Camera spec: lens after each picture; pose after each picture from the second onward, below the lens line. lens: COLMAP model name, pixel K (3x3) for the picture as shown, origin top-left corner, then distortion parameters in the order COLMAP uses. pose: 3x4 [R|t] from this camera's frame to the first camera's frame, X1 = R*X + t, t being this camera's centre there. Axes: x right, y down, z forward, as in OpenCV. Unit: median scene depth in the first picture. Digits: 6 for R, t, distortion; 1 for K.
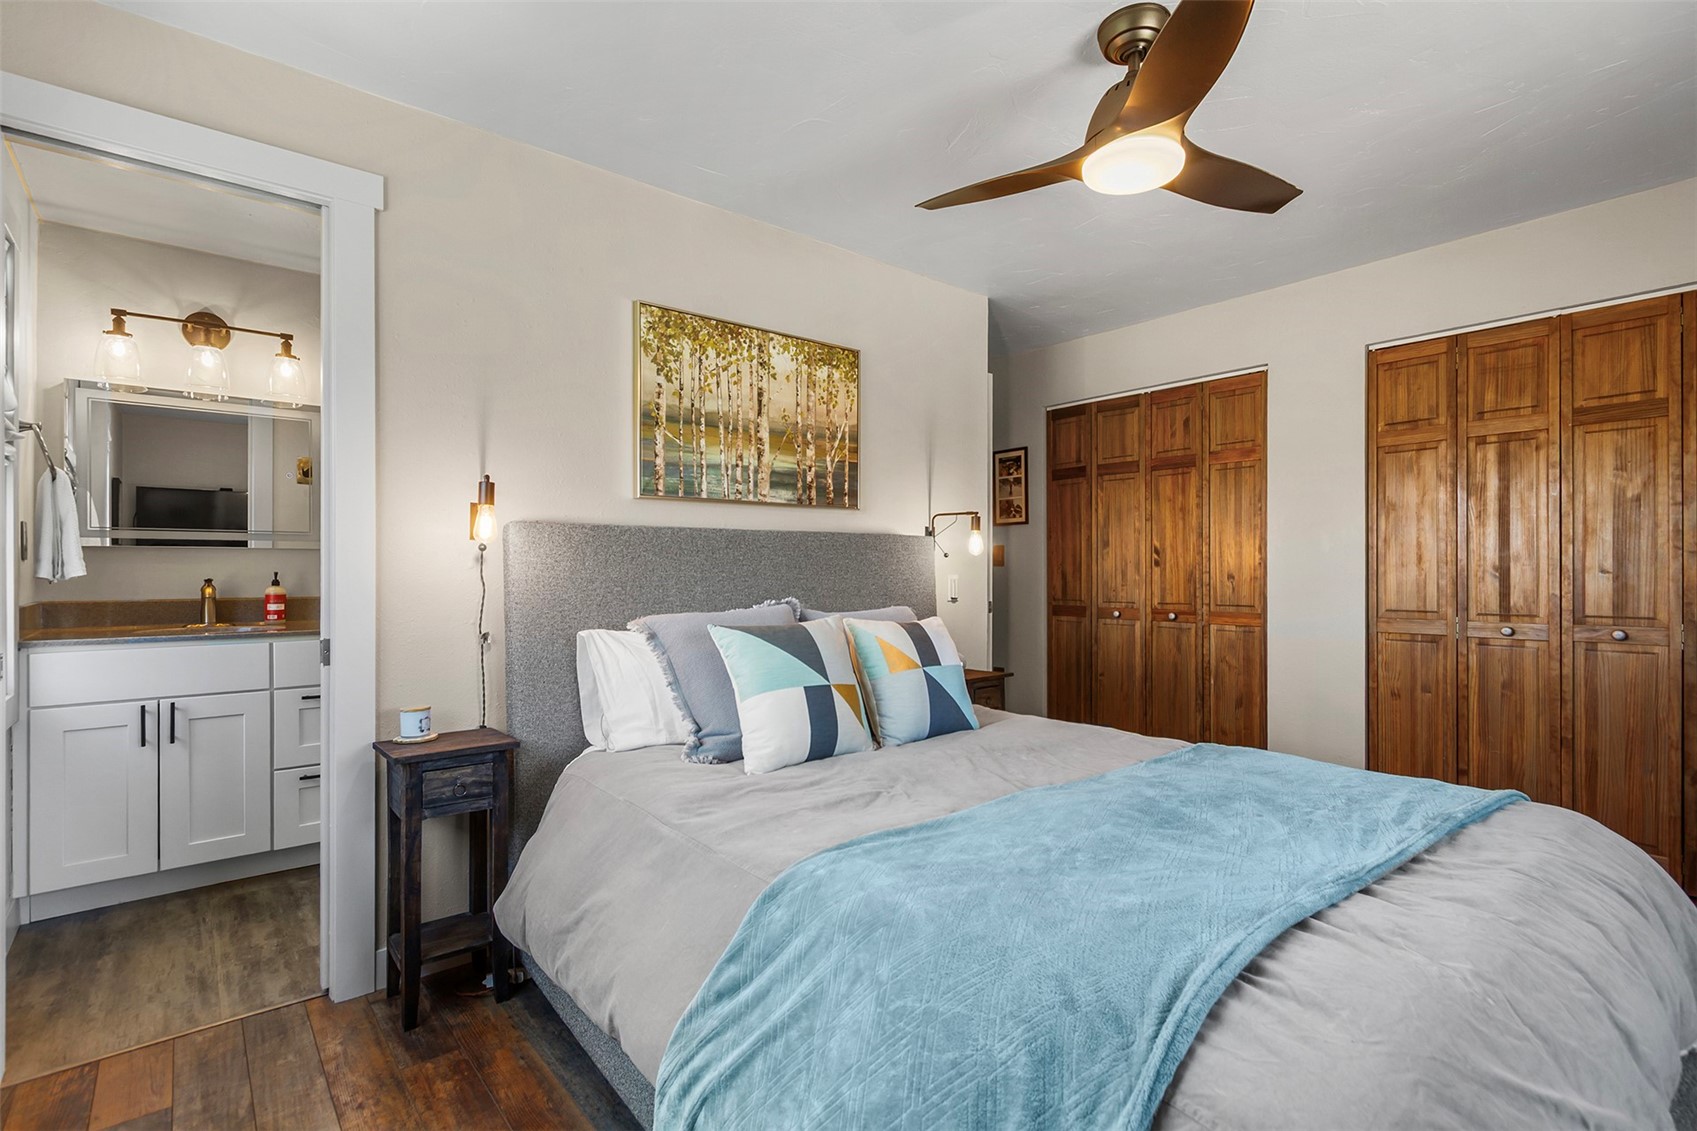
lens RADIAL K [[804.2, 0, 844.1], [0, 804.2, 567.2], [0, 0, 1]] dist [0.012690, -0.001469]
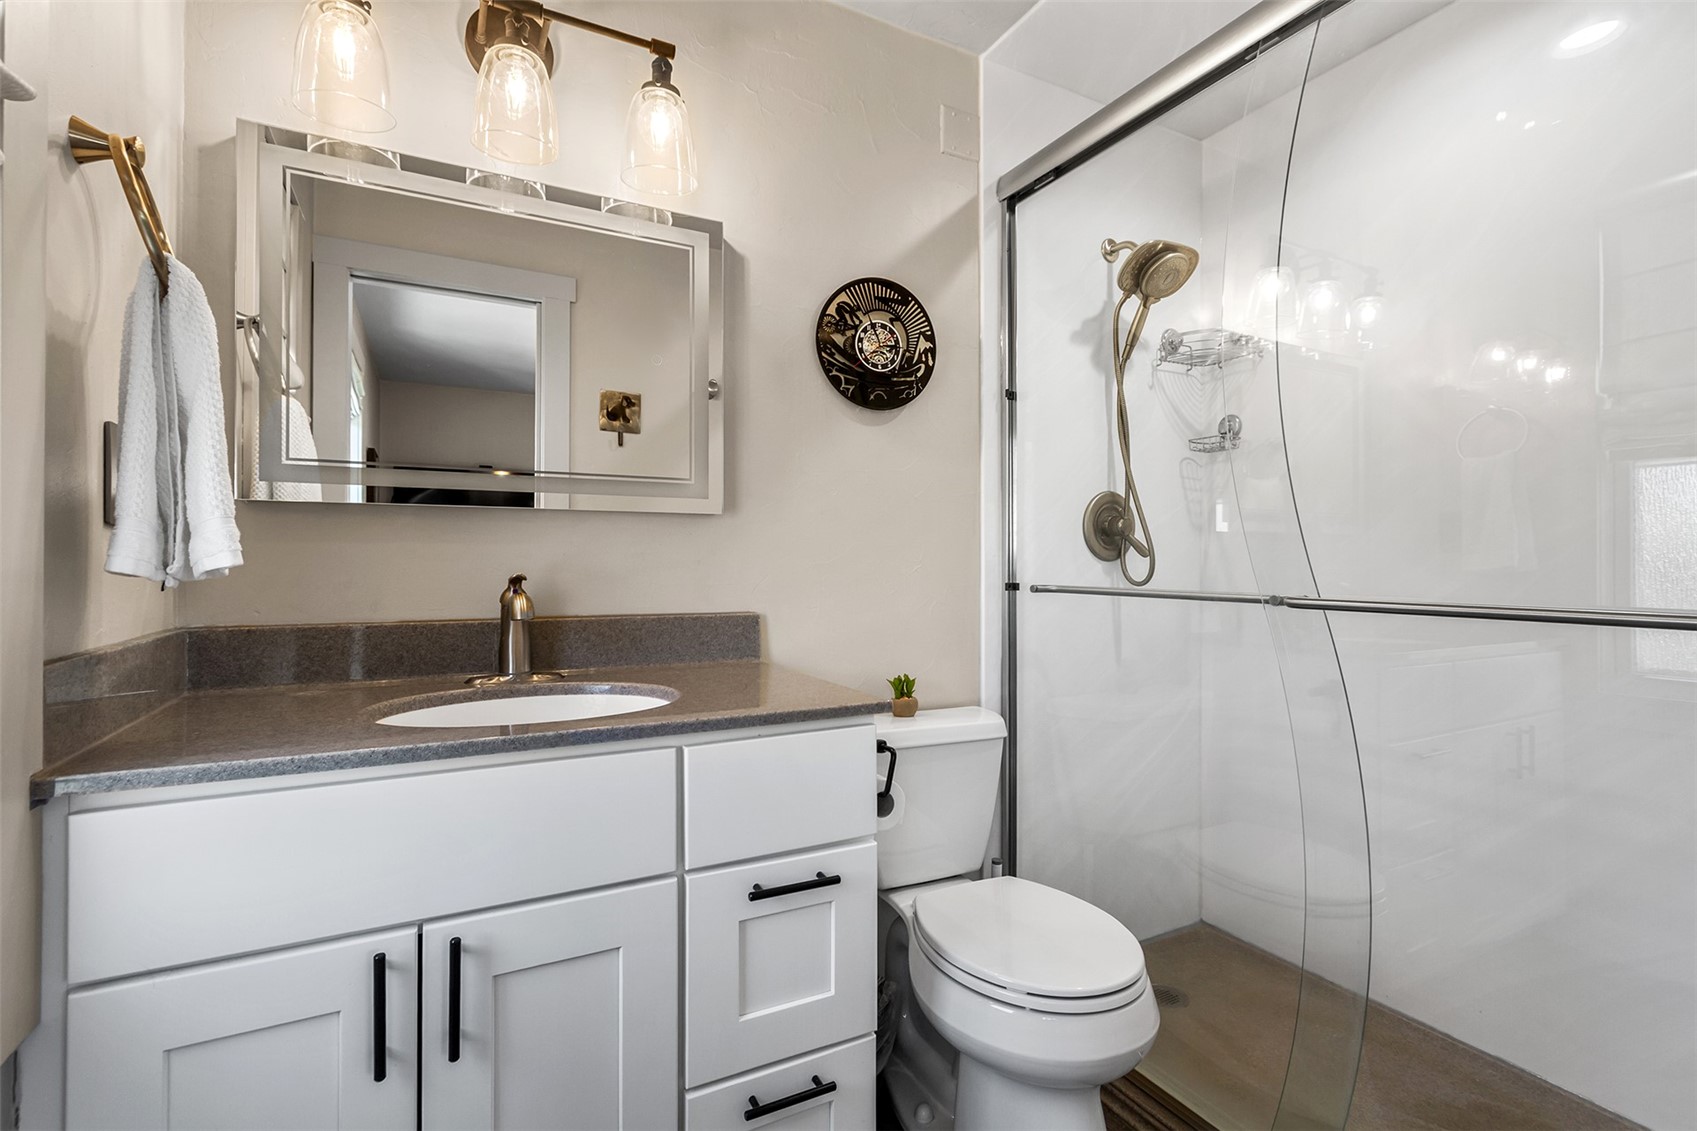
lens RADIAL K [[804.2, 0, 857.0], [0, 804.2, 569.1], [0, 0, 1]] dist [0.012690, -0.001469]
pose [[0.976734, 0.002550, -0.214440, -0.162359], [-0.001582, 0.999988, 0.004687, 0.002441], [0.214450, -0.004238, 0.976726, 0.193830]]
